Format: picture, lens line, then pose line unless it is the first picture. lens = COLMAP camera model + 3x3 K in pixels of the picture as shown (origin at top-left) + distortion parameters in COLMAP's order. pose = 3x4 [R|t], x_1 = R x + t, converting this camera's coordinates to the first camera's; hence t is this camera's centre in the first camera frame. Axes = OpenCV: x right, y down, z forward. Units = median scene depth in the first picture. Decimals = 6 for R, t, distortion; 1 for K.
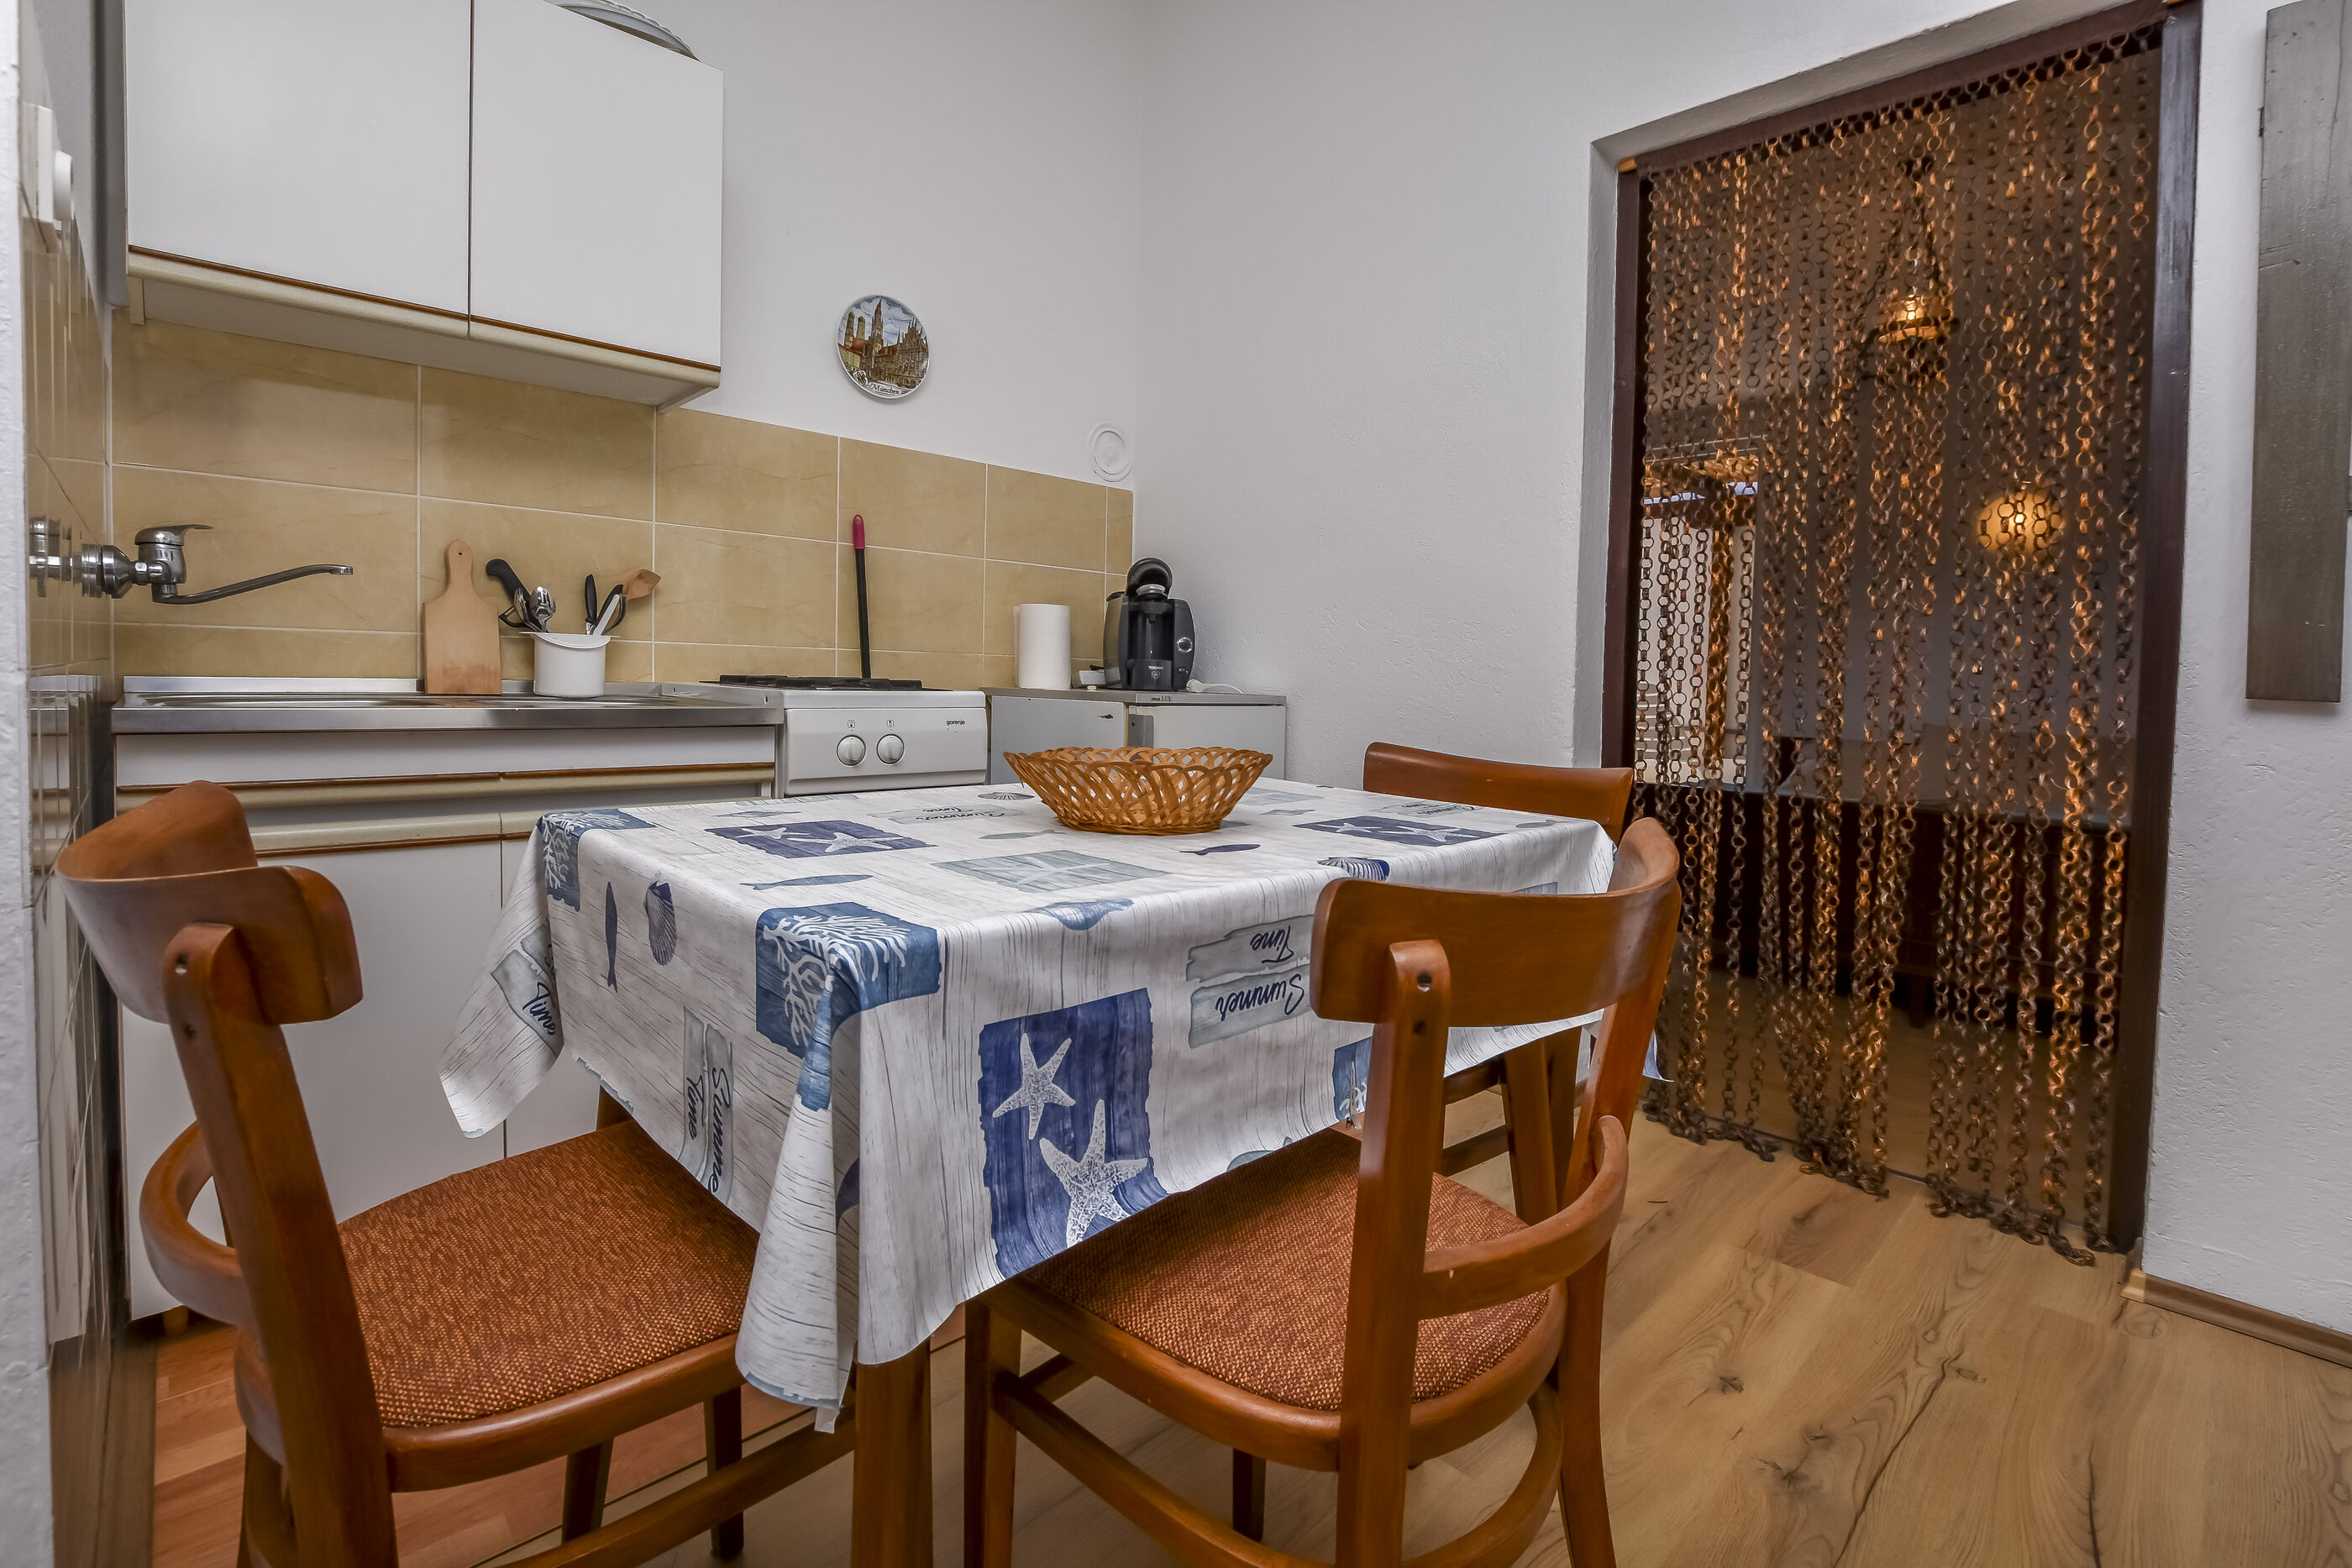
lens RADIAL K [[1092.4, 0, 1172.6], [0, 1092.4, 646.4], [0, 0, 1]] dist [-0.000724, -0.000020]
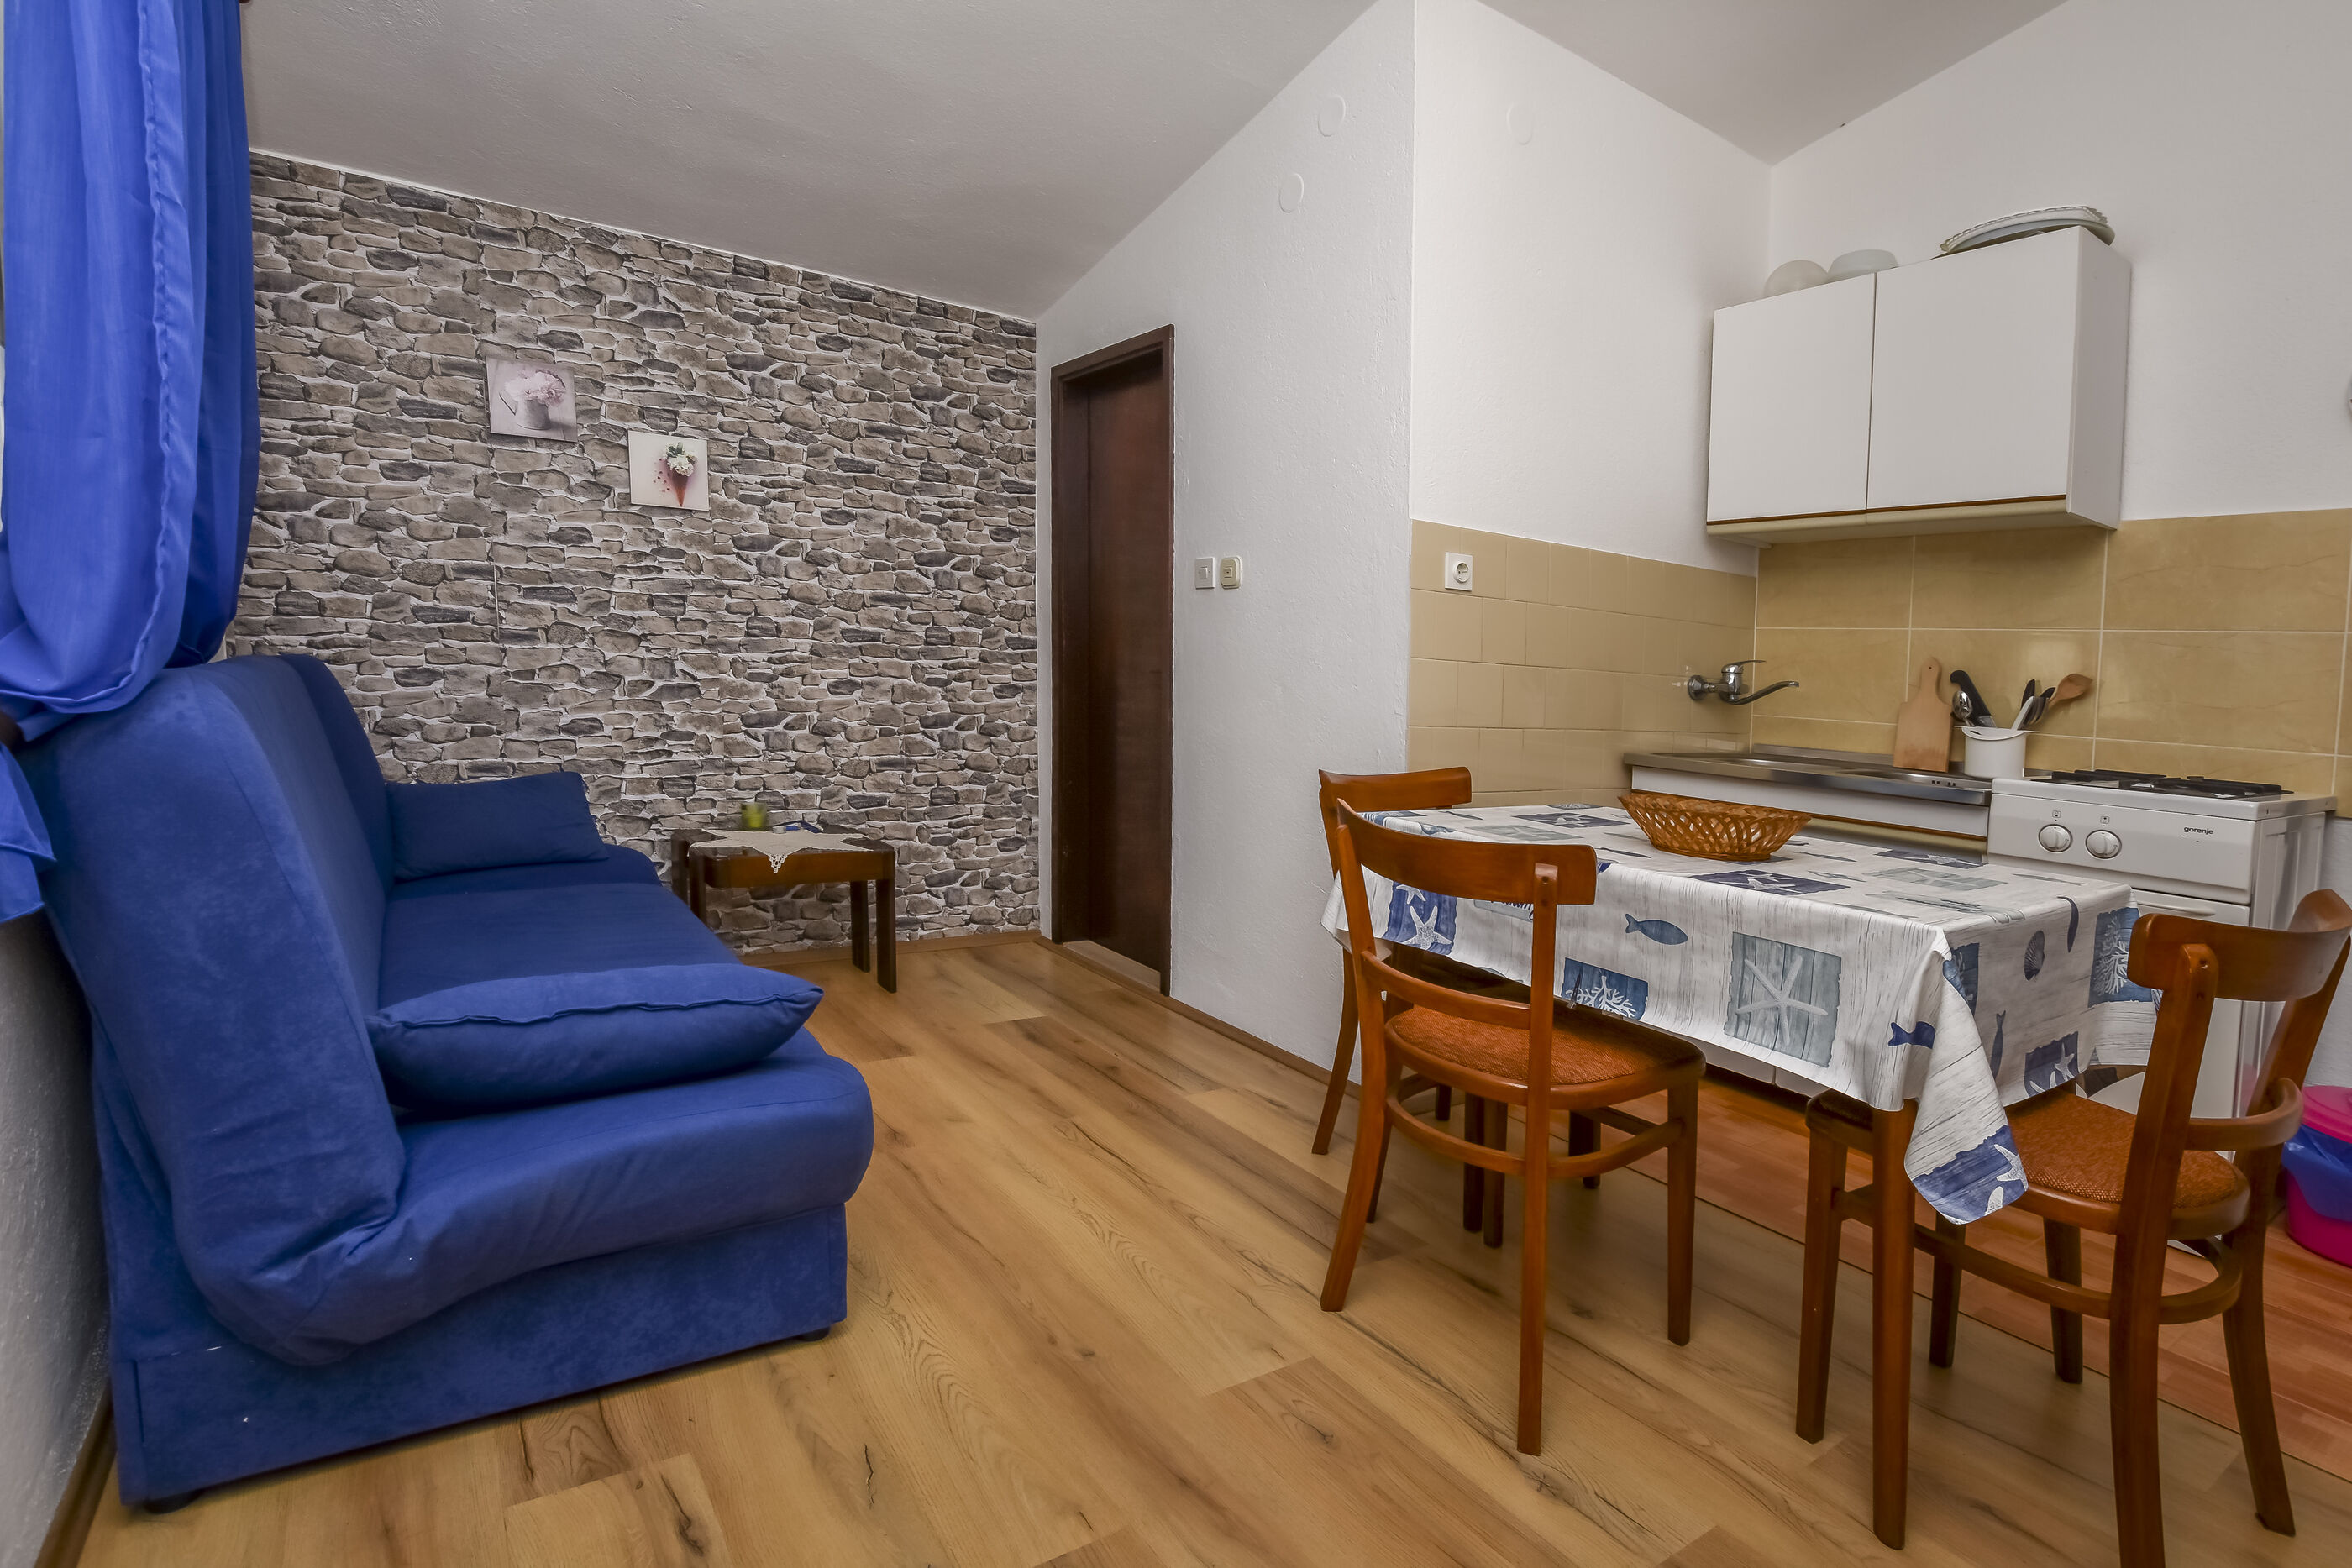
lens RADIAL K [[1151.1, 0, 1176.0], [0, 1151.1, 784.0], [0, 0, 1]] dist [-0.000257, -0.000114]
pose [[-0.166321, 0.067743, -0.983742, 1.247683], [-0.035426, 0.996583, 0.074617, -0.017360], [0.985435, 0.047261, -0.163353, 0.401000]]
